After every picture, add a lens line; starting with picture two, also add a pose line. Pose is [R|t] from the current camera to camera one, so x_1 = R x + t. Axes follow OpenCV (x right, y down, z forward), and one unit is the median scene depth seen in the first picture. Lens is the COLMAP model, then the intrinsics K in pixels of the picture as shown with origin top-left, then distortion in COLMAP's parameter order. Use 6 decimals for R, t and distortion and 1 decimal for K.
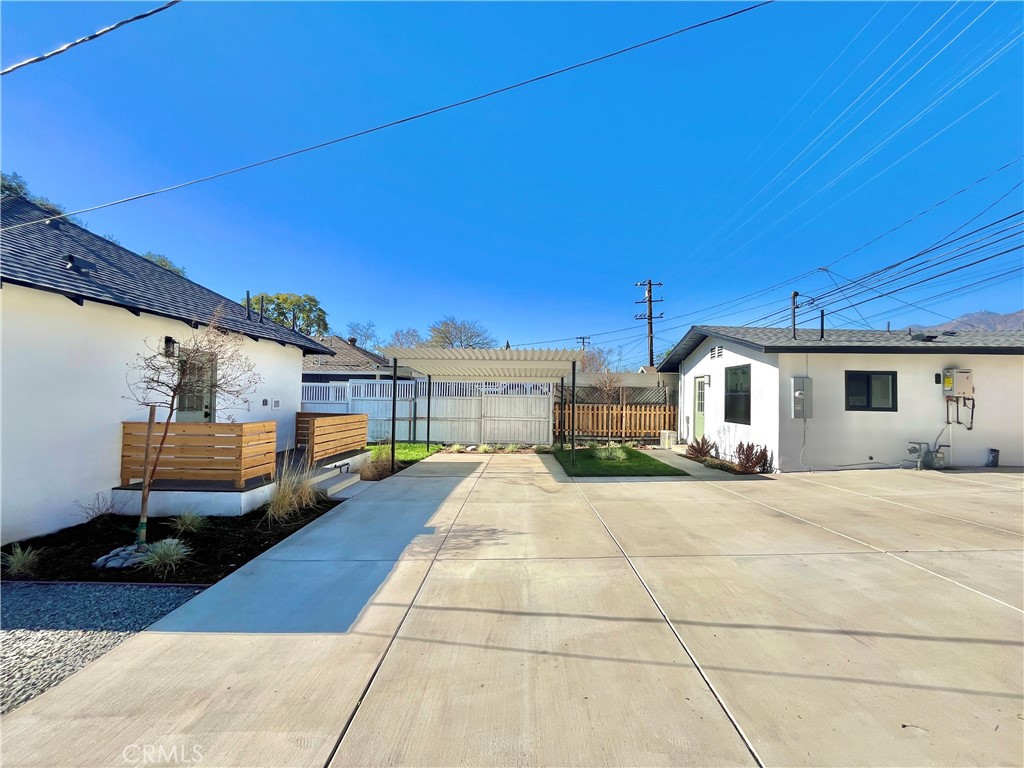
lens RADIAL K [[413.4, 0, 510.7], [0, 413.4, 384.8], [0, 0, 1]] dist [-0.002413, -0.000156]
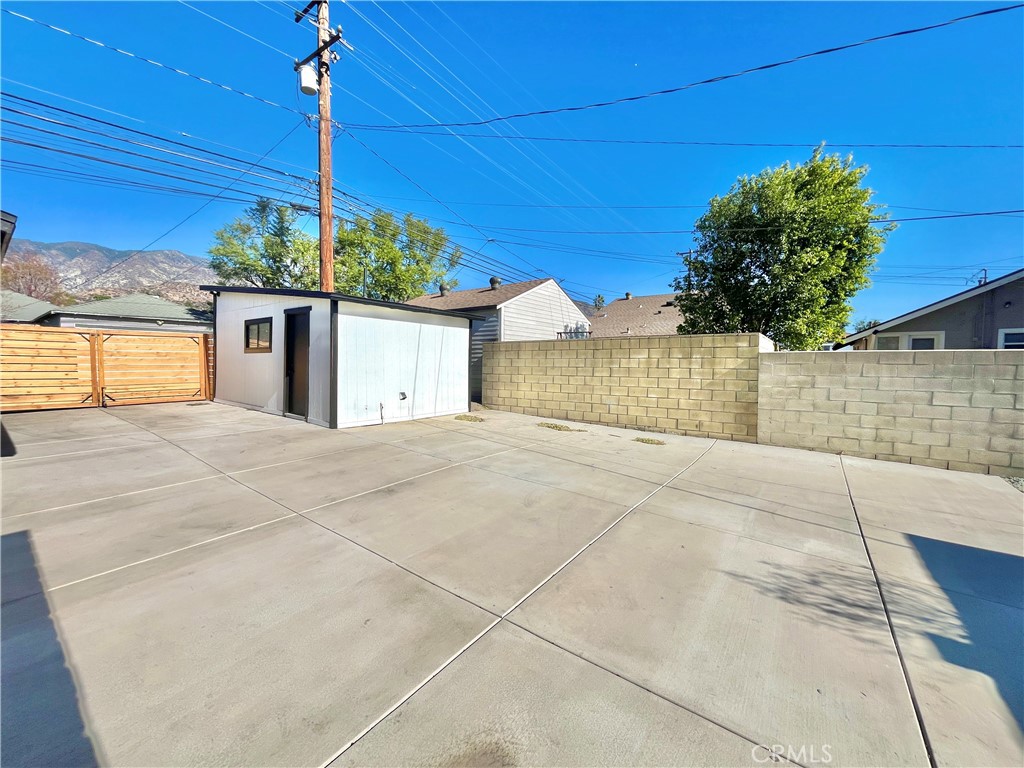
lens RADIAL K [[413.4, 0, 510.7], [0, 413.4, 384.8], [0, 0, 1]] dist [-0.002413, -0.000156]
pose [[-0.820461, -0.049671, 0.569541, -0.038725], [-0.036528, 0.998738, 0.034482, 0.057817], [-0.570535, 0.007487, -0.821239, 1.600143]]
